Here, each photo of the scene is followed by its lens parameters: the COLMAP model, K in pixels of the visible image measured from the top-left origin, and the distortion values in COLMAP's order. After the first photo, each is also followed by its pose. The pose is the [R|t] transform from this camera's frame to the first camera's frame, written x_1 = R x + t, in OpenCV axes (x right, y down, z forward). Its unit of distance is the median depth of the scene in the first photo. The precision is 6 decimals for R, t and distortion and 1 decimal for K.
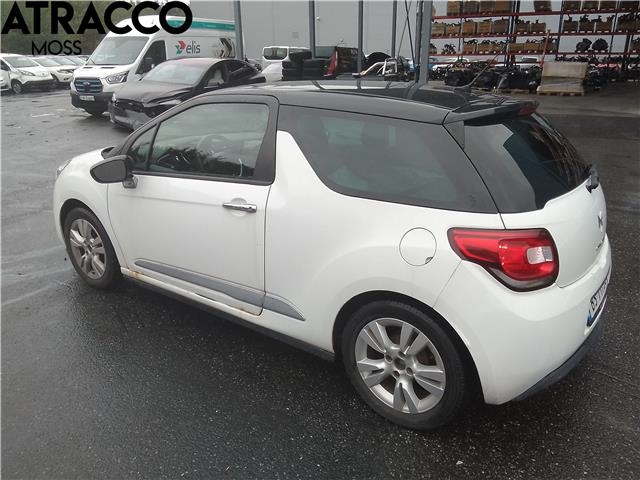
lens RADIAL K [[519.0, 0, 320.0], [0, 519.0, 240.0], [0, 0, 1]] dist [0.001934, -0.060958]
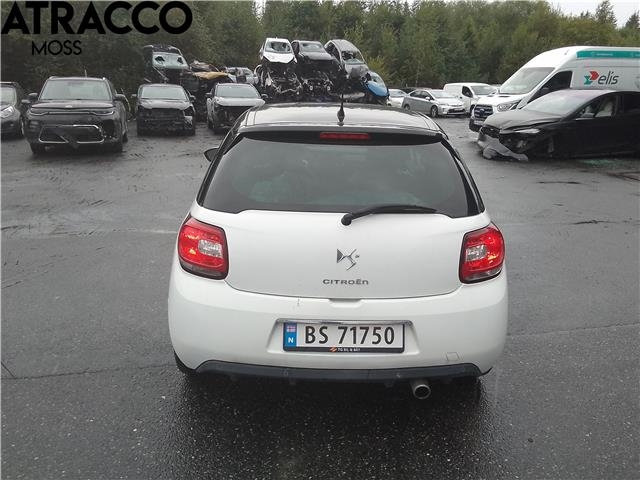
lens RADIAL K [[519.0, 0, 320.0], [0, 519.0, 240.0], [0, 0, 1]] dist [0.001934, -0.060958]
pose [[0.574545, 0.228908, -0.785811, 0.285491], [-0.272247, 0.958874, 0.080268, -0.029042], [0.771867, 0.167817, 0.613236, 0.093068]]
